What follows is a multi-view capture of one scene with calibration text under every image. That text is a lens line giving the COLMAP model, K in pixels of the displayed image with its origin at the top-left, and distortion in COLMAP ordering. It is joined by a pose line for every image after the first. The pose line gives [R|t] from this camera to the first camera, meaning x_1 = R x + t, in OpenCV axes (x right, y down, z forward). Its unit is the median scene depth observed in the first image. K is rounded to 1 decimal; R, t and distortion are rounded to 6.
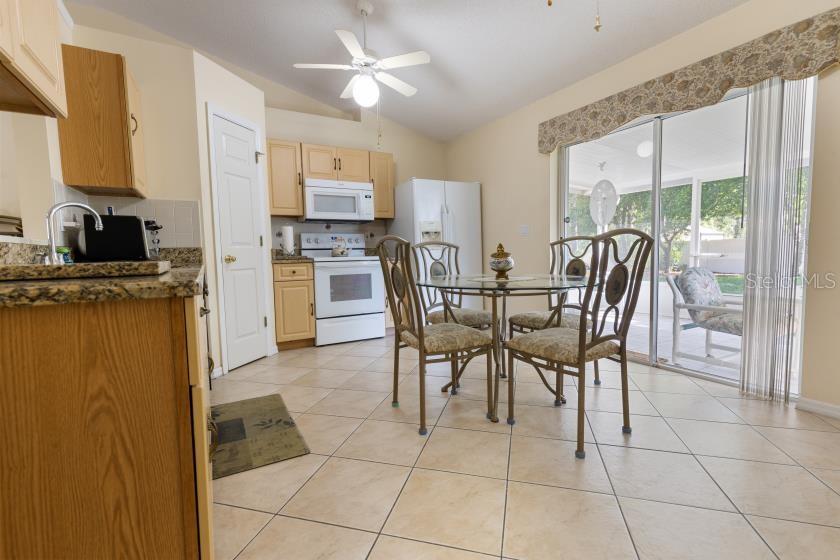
lens RADIAL K [[377.0, 0, 427.4], [0, 377.0, 280.7], [0, 0, 1]] dist [0.006706, -0.000350]
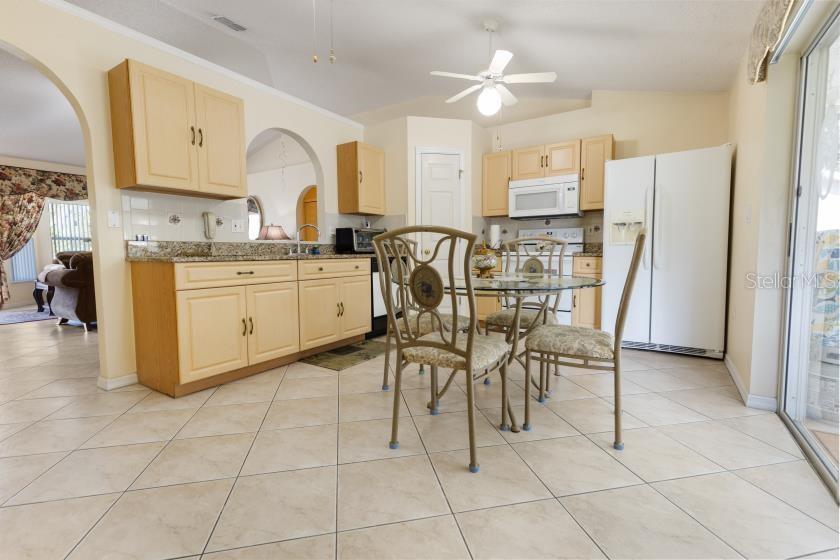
lens RADIAL K [[377.0, 0, 426.7], [0, 377.0, 277.9], [0, 0, 1]] dist [0.006706, -0.000350]
pose [[0.445152, 0.074599, -0.892342, 0.592223], [-0.070019, 0.996372, 0.048367, -0.020607], [0.892713, 0.040950, 0.448761, 0.277897]]
